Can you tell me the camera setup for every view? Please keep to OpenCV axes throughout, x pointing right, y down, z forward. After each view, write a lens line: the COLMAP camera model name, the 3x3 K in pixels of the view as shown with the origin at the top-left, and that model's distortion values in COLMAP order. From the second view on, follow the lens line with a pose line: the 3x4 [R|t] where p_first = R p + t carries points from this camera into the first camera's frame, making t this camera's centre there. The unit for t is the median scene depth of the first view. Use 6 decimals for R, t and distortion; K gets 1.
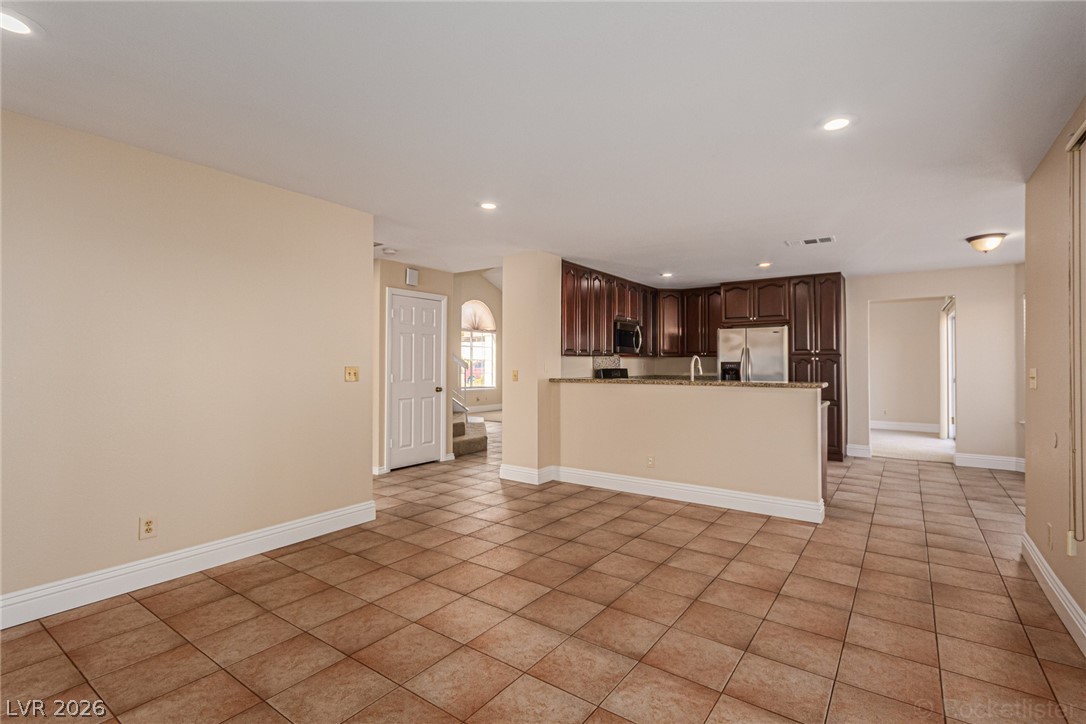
lens RADIAL K [[503.8, 0, 553.0], [0, 503.8, 363.6], [0, 0, 1]] dist [0.003248, -0.000820]
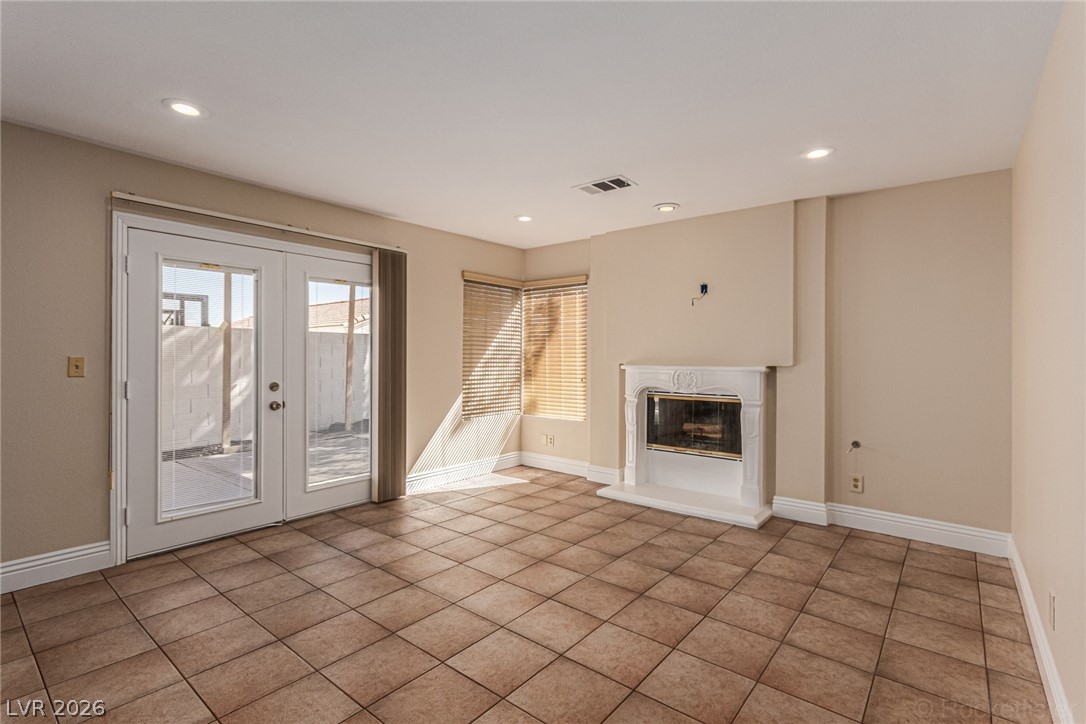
lens RADIAL K [[503.8, 0, 550.2], [0, 503.8, 355.2], [0, 0, 1]] dist [0.003248, -0.000820]
pose [[-0.997972, -0.008434, 0.063096, -0.189881], [-0.008499, 0.999964, -0.000751, 0.001411], [-0.063087, -0.001286, -0.998007, 1.661642]]
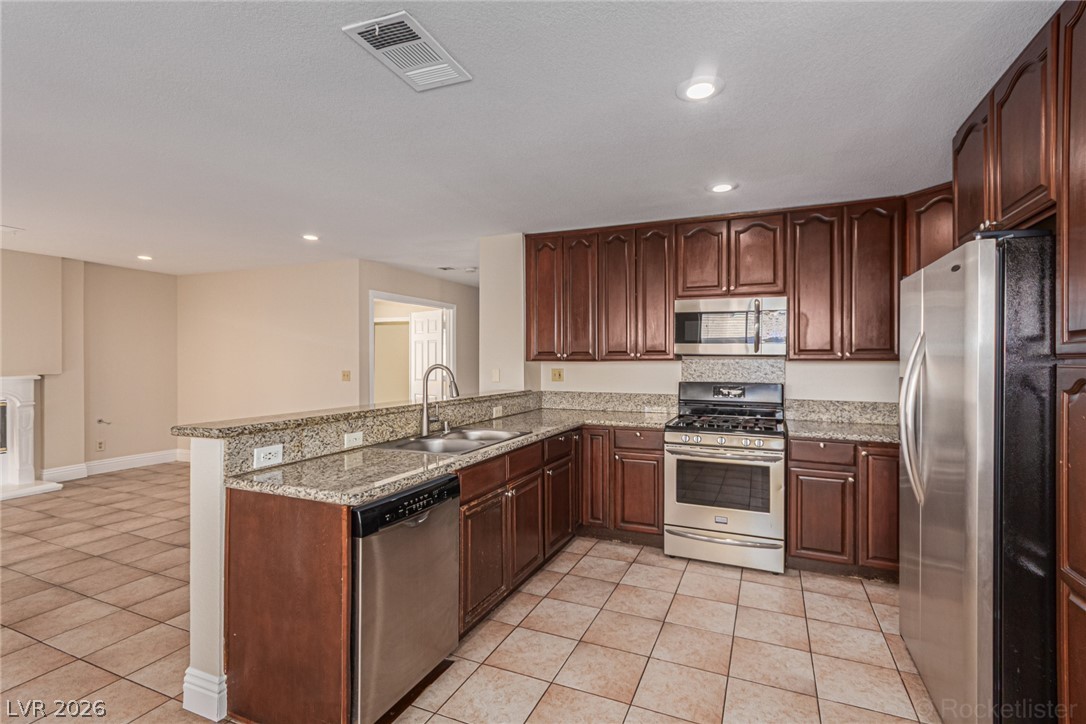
lens RADIAL K [[503.8, 0, 552.1], [0, 503.8, 358.9], [0, 0, 1]] dist [0.003248, -0.000820]
pose [[0.204843, -0.000132, -0.978795, 1.489648], [-0.002934, 0.999995, -0.000749, -0.036641], [0.978790, 0.003026, 0.204842, 1.708722]]
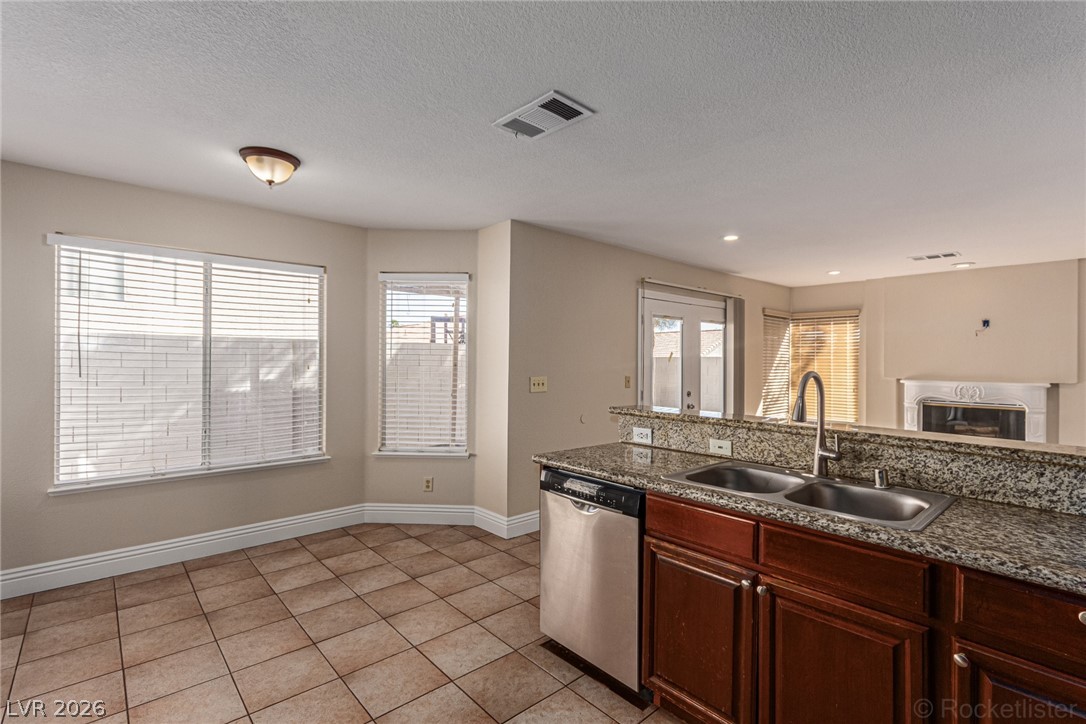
lens RADIAL K [[503.8, 0, 553.8], [0, 503.8, 357.4], [0, 0, 1]] dist [0.003248, -0.000820]
pose [[-0.975403, -0.010225, 0.220190, 0.650453], [-0.011679, 0.999918, -0.005303, -0.036246], [-0.220118, -0.007744, -0.975443, 2.420546]]
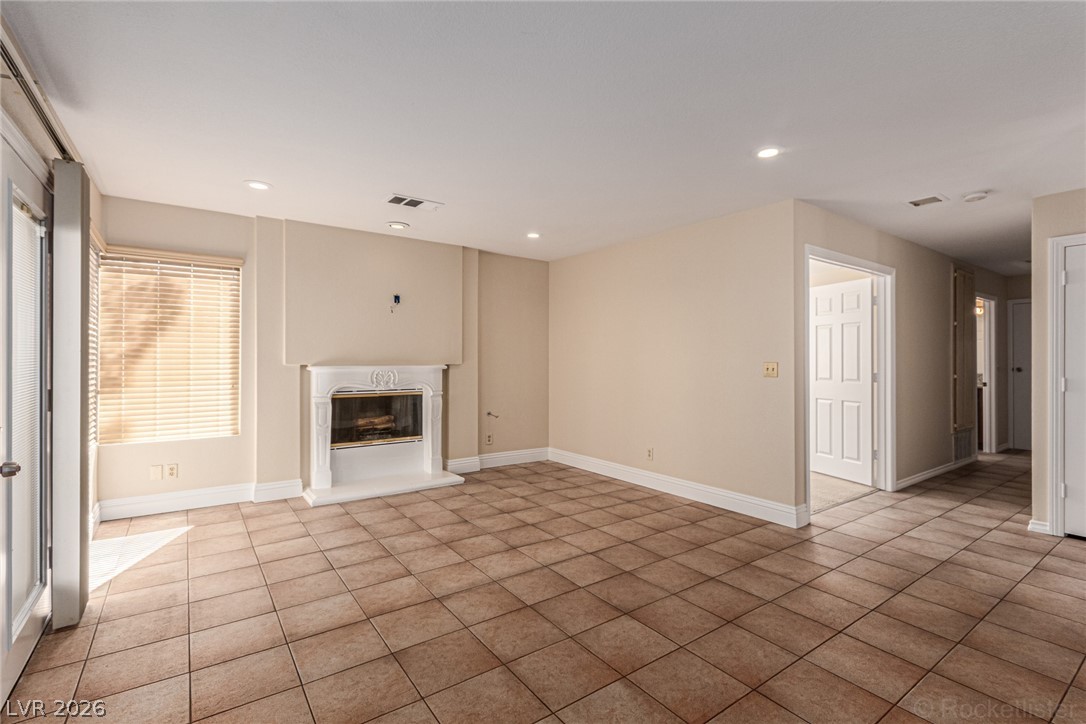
lens RADIAL K [[503.8, 0, 554.3], [0, 503.8, 355.4], [0, 0, 1]] dist [0.003248, -0.000820]
pose [[-0.322809, -0.010825, -0.946402, 0.911985], [-0.004607, 0.999941, -0.009866, 0.008424], [0.946453, 0.001176, -0.322840, 1.220820]]
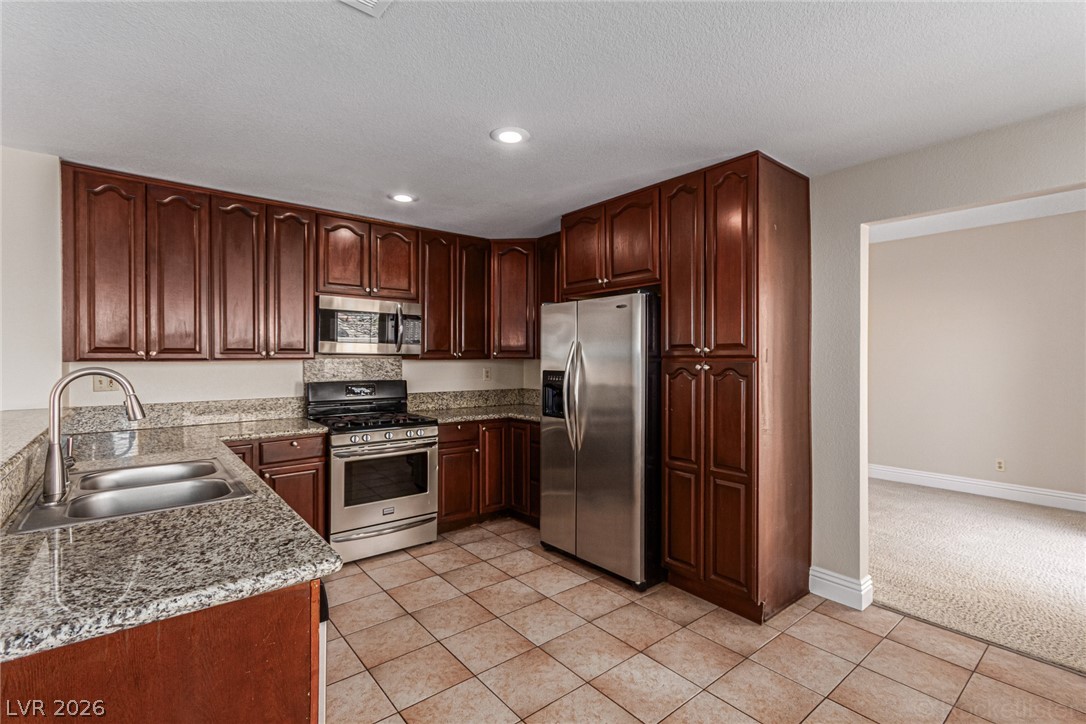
lens RADIAL K [[503.8, 0, 552.2], [0, 503.8, 358.6], [0, 0, 1]] dist [0.003248, -0.000820]
pose [[0.967587, 0.000159, -0.252536, 1.135182], [-0.000635, 0.999998, -0.001805, -0.035349], [0.252535, 0.001907, 0.967586, 1.256658]]
